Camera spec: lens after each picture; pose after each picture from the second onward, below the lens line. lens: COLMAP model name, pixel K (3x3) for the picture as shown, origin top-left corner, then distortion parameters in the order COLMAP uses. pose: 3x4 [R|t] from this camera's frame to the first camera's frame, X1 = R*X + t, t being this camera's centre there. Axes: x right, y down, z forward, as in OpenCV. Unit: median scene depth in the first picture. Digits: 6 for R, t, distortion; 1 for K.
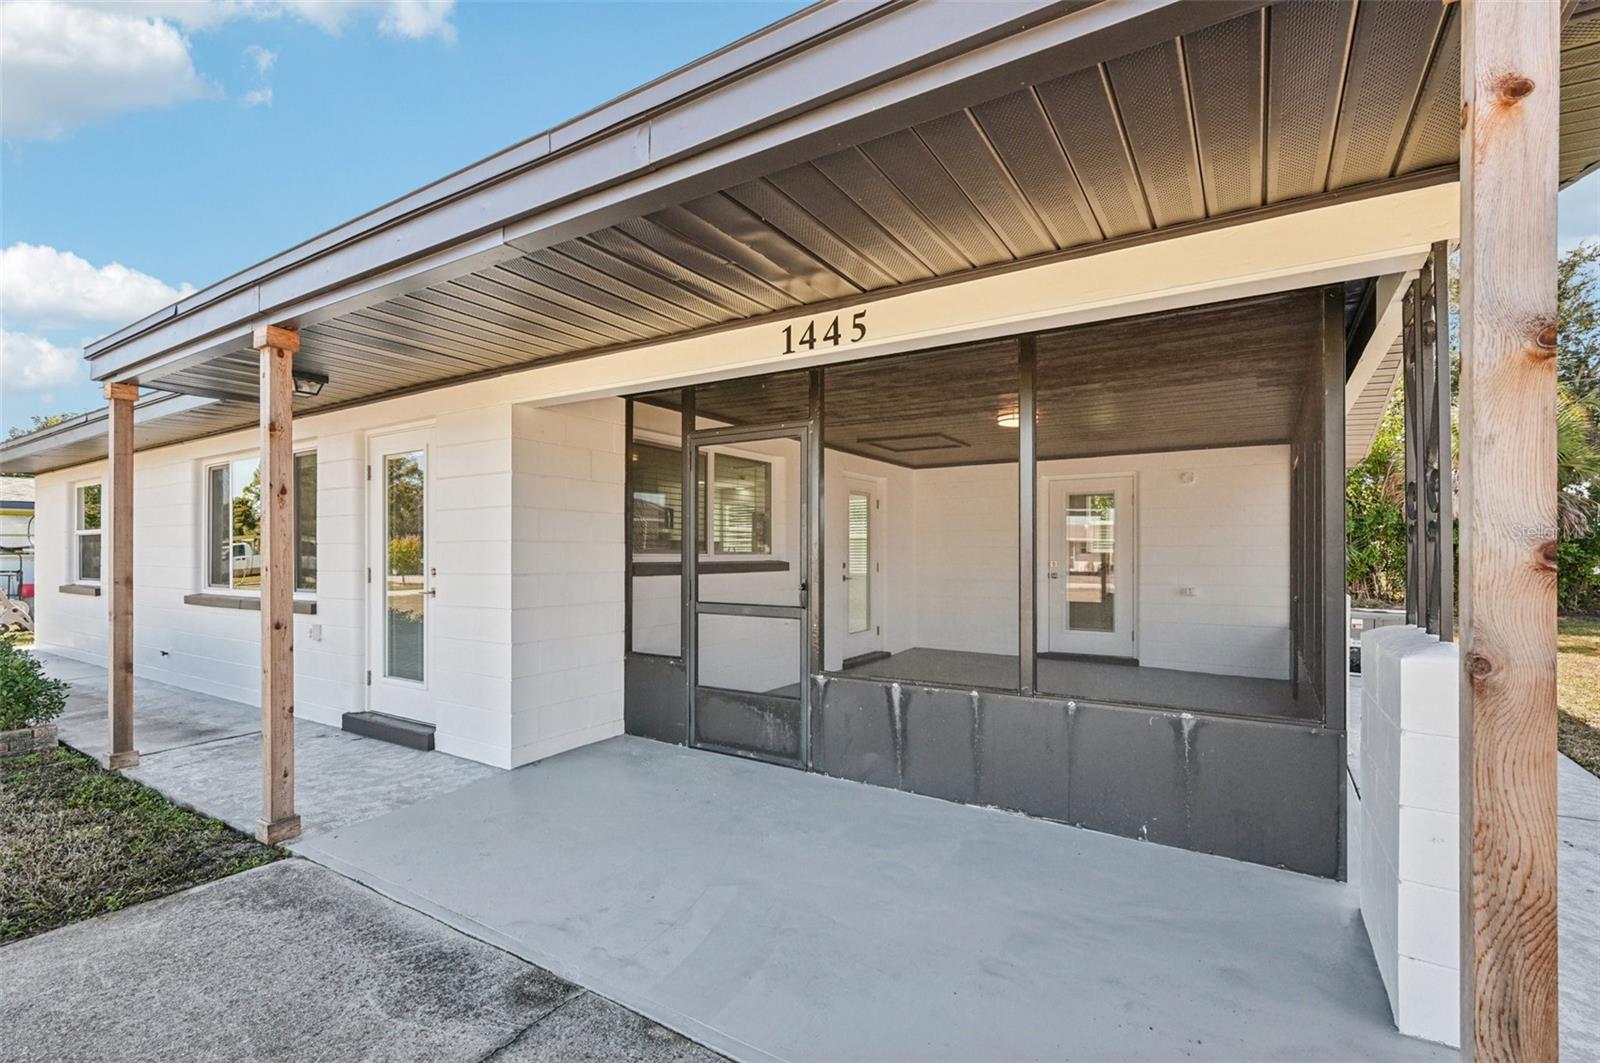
lens RADIAL K [[722.1, 0, 799.7], [0, 722.1, 549.1], [0, 0, 1]] dist [0.000437, 0.000003]
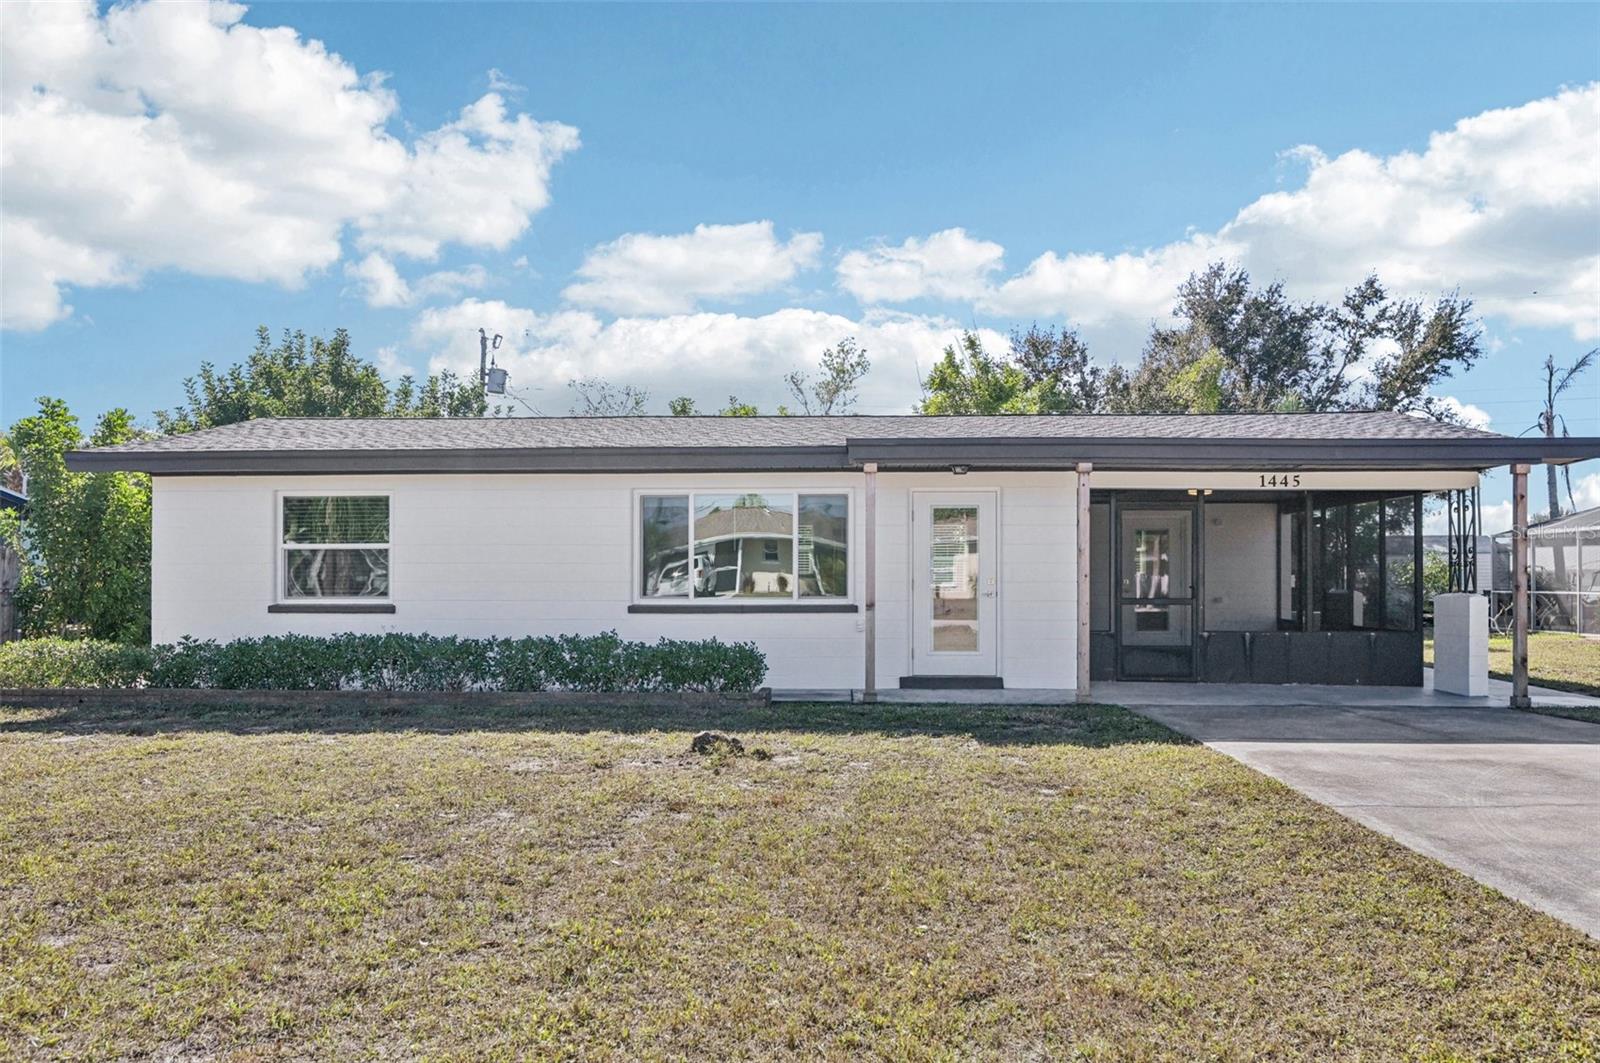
lens RADIAL K [[1226.4, 0, 800.0], [0, 1226.4, 531.5], [0, 0, 1]] dist [-0.010411, -0.002592]
pose [[0.870110, 0.017168, 0.492559, -2.764404], [-0.004362, 0.999622, -0.027136, -0.004182], [-0.492839, 0.021462, 0.869856, -1.464139]]
